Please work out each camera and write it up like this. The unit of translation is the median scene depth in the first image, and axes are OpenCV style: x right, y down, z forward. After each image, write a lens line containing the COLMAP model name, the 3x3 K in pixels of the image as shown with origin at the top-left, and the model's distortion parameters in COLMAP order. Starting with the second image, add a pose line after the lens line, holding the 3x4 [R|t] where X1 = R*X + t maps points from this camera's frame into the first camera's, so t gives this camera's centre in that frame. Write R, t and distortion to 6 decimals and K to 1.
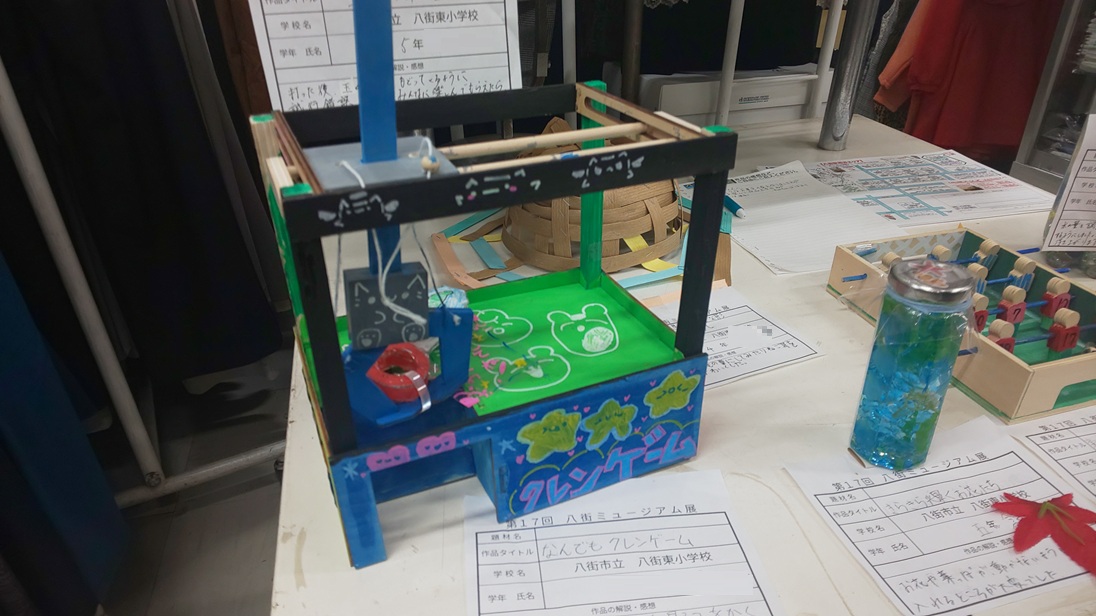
lens RADIAL K [[694.6, 0, 540.6], [0, 694.6, 337.4], [0, 0, 1]] dist [0.018282, -0.031657]
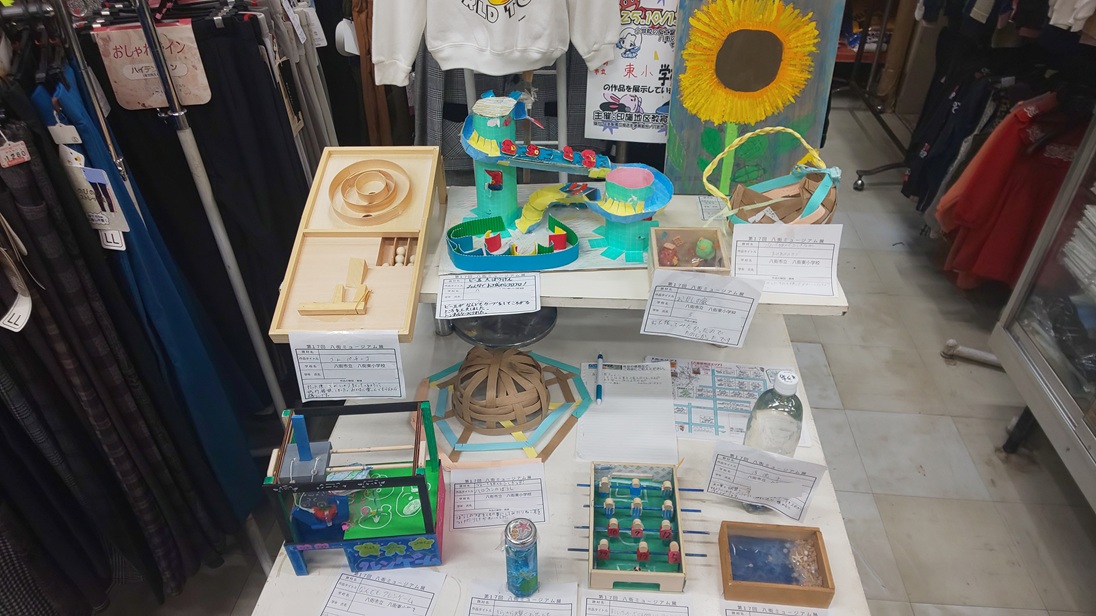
lens RADIAL K [[694.6, 0, 540.6], [0, 694.6, 337.4], [0, 0, 1]] dist [0.018282, -0.031657]
pose [[0.945370, 0.208976, -0.250211, 1.027291], [-0.174410, 0.972653, 0.153385, -1.059729], [0.275422, -0.101366, 0.955964, -1.152799]]
